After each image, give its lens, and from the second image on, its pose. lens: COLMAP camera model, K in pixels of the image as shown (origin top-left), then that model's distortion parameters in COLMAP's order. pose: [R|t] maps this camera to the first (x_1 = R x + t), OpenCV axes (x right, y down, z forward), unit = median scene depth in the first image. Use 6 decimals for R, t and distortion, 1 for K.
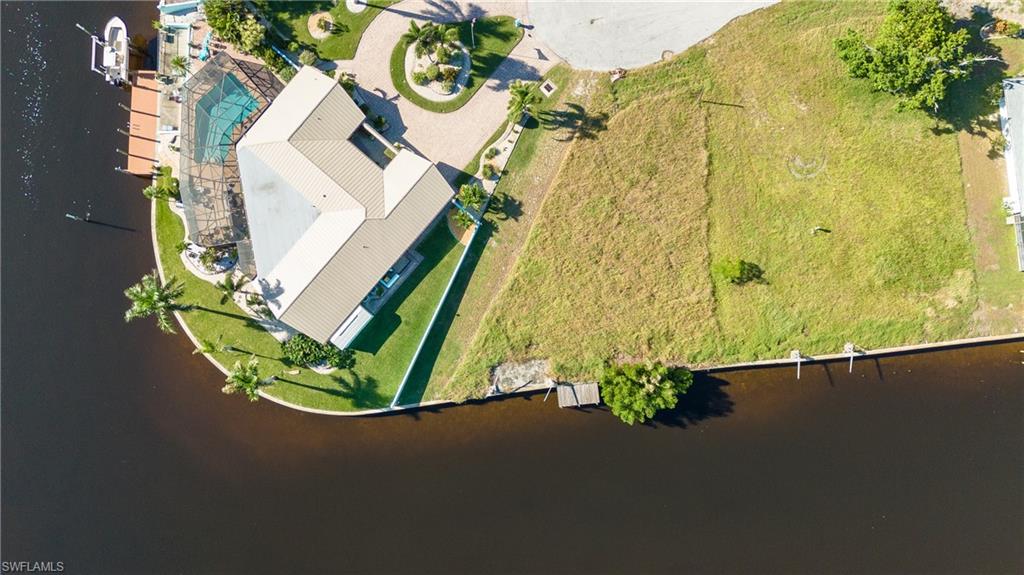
lens RADIAL K [[747.9, 0, 512.0], [0, 747.9, 287.5], [0, 0, 1]] dist [0.081037, -0.087674]
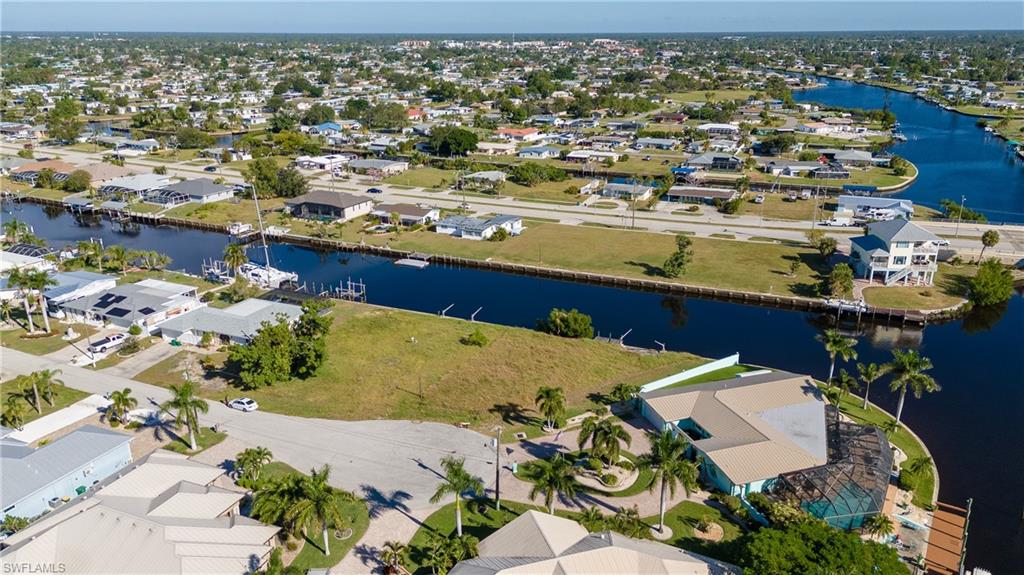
lens RADIAL K [[747.9, 0, 512.0], [0, 747.9, 287.5], [0, 0, 1]] dist [0.081037, -0.087674]
pose [[-0.861551, -0.142836, 0.487163, -0.453075], [0.507620, -0.228752, 0.830659, -1.154909], [-0.007209, 0.962949, 0.269588, 0.502239]]
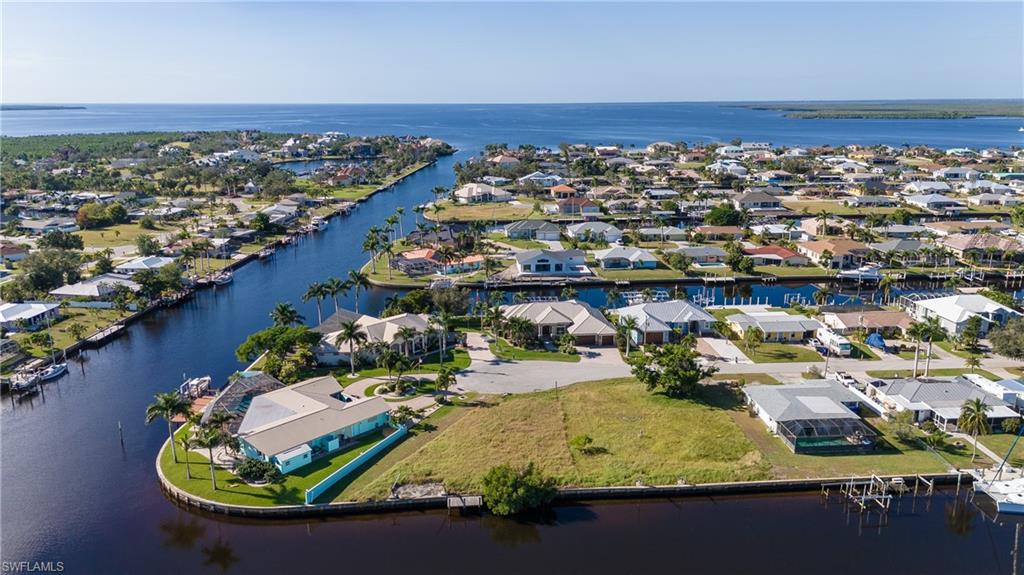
lens RADIAL K [[747.9, 0, 512.0], [0, 747.9, 287.5], [0, 0, 1]] dist [0.081037, -0.087674]
pose [[0.999643, 0.020090, -0.017629, 0.177692], [-0.022676, 0.288283, -0.957277, 1.187086], [-0.014149, 0.957335, 0.288635, 0.330754]]
